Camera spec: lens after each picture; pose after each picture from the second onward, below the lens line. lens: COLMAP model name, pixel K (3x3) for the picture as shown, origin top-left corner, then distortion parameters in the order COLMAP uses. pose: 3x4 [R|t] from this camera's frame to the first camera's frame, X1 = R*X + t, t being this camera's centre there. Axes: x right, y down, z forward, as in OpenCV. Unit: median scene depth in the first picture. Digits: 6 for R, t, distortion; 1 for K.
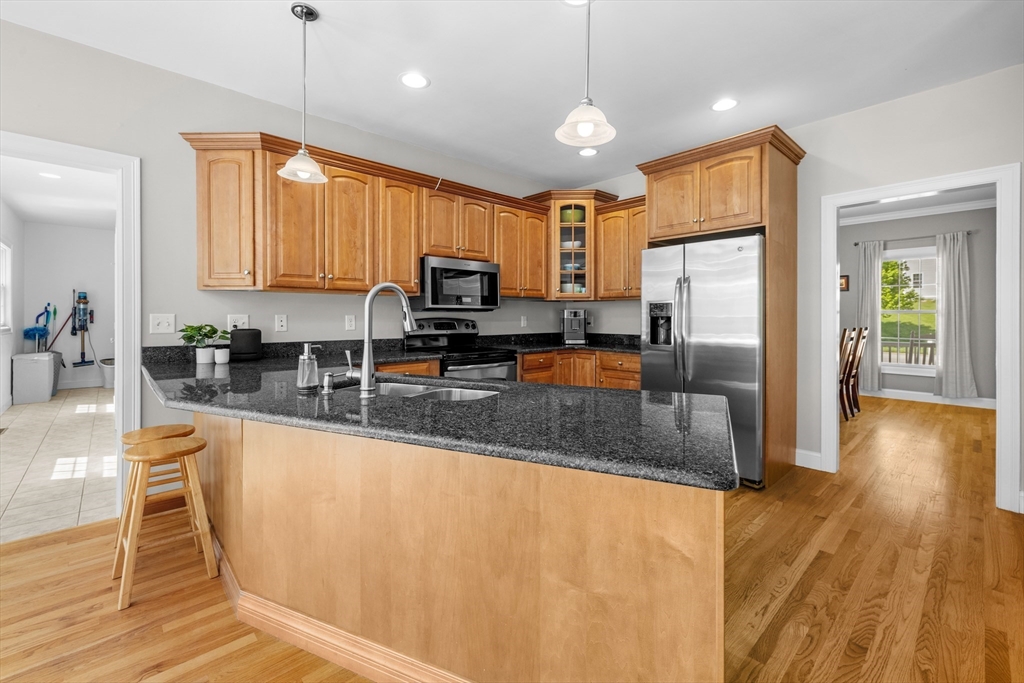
lens RADIAL K [[434.4, 0, 513.4], [0, 434.4, 317.0], [0, 0, 1]] dist [0.000543, 0.000614]
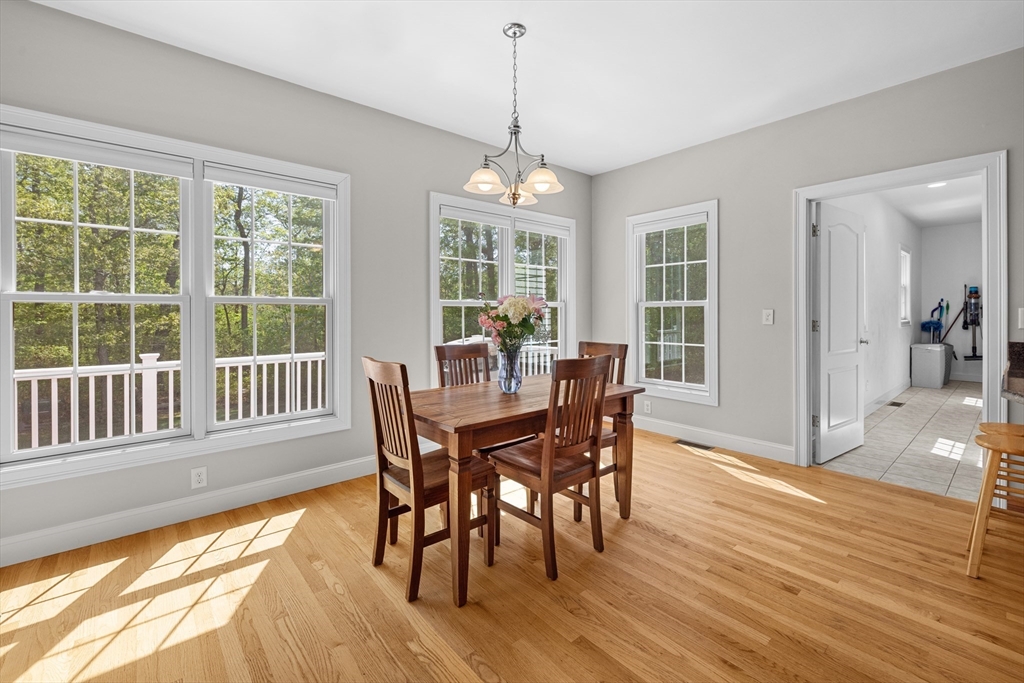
lens RADIAL K [[434.4, 0, 513.4], [0, 434.4, 317.0], [0, 0, 1]] dist [0.000543, 0.000614]
pose [[-0.038733, 0.008224, -0.999216, 0.112318], [0.004491, 0.999957, 0.008056, -0.000363], [0.999240, -0.004175, -0.038768, -0.052310]]
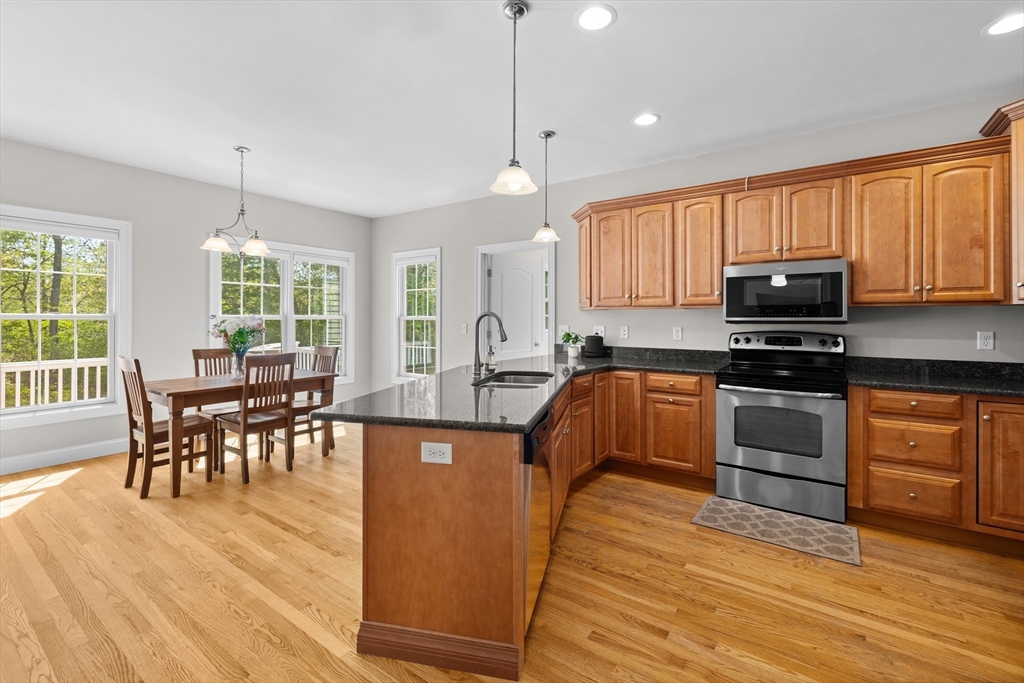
lens RADIAL K [[438.1, 0, 513.3], [0, 438.1, 319.2], [0, 0, 1]] dist [-0.000437, -0.000197]
pose [[0.210641, 0.000079, -0.977564, 0.563185], [-0.002236, 0.999997, -0.000401, -0.019992], [0.977561, 0.002270, 0.210640, 0.300330]]
